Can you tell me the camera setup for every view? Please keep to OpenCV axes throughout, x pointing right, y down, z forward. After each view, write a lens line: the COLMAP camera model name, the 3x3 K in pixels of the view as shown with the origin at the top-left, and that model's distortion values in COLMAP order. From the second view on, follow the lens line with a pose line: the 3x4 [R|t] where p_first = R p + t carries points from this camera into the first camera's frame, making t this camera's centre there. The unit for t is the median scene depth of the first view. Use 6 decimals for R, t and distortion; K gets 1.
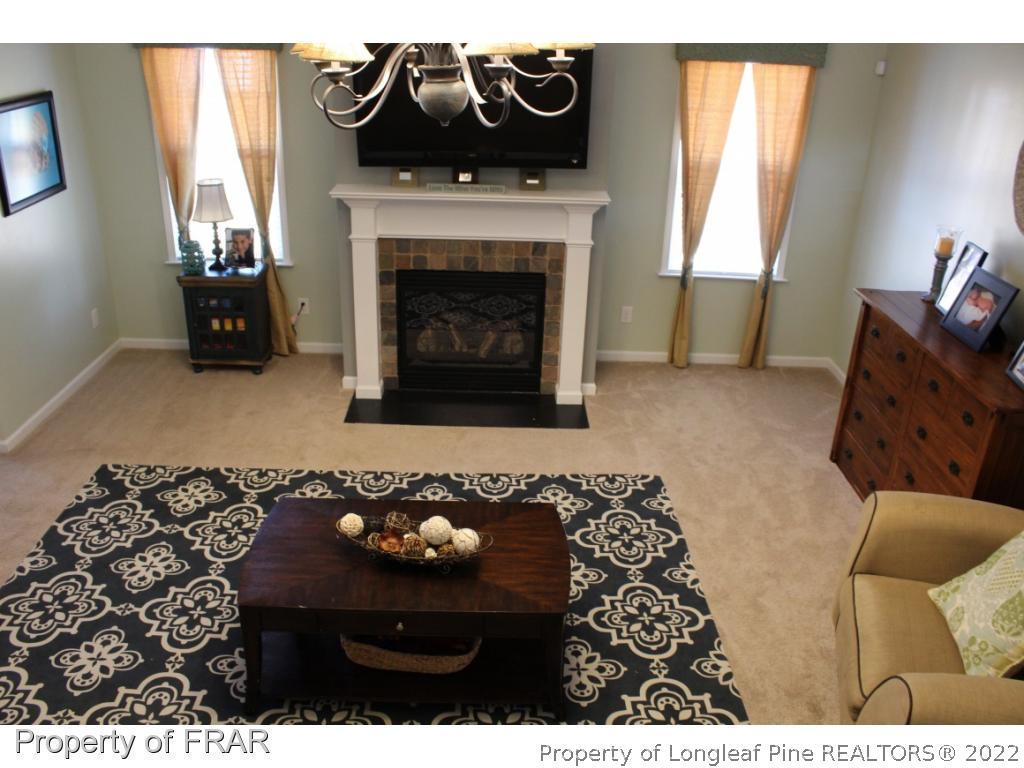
lens RADIAL K [[871.2, 0, 508.9], [0, 871.2, 383.0], [0, 0, 1]] dist [-0.156445, 0.142583]
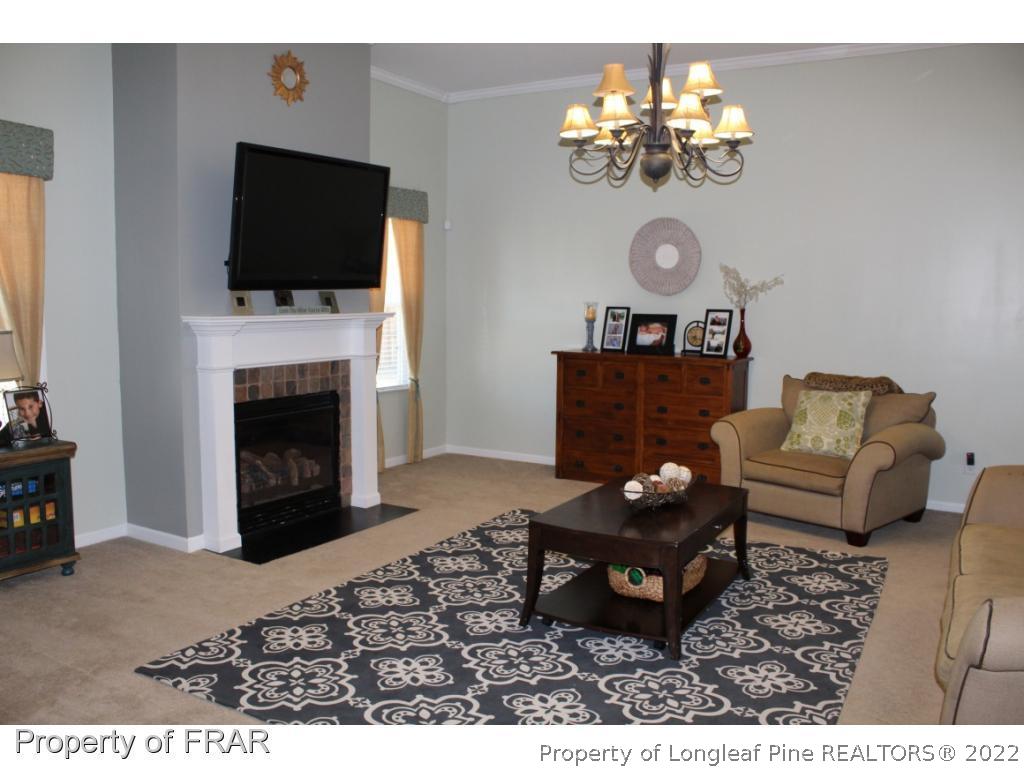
lens RADIAL K [[871.2, 0, 521.6], [0, 871.2, 379.2], [0, 0, 1]] dist [-0.156445, 0.142583]
pose [[0.490897, -0.104171, 0.864967, -0.794916], [0.360561, 0.928102, -0.092855, 0.046419], [-0.793105, 0.357456, 0.493163, 0.275734]]
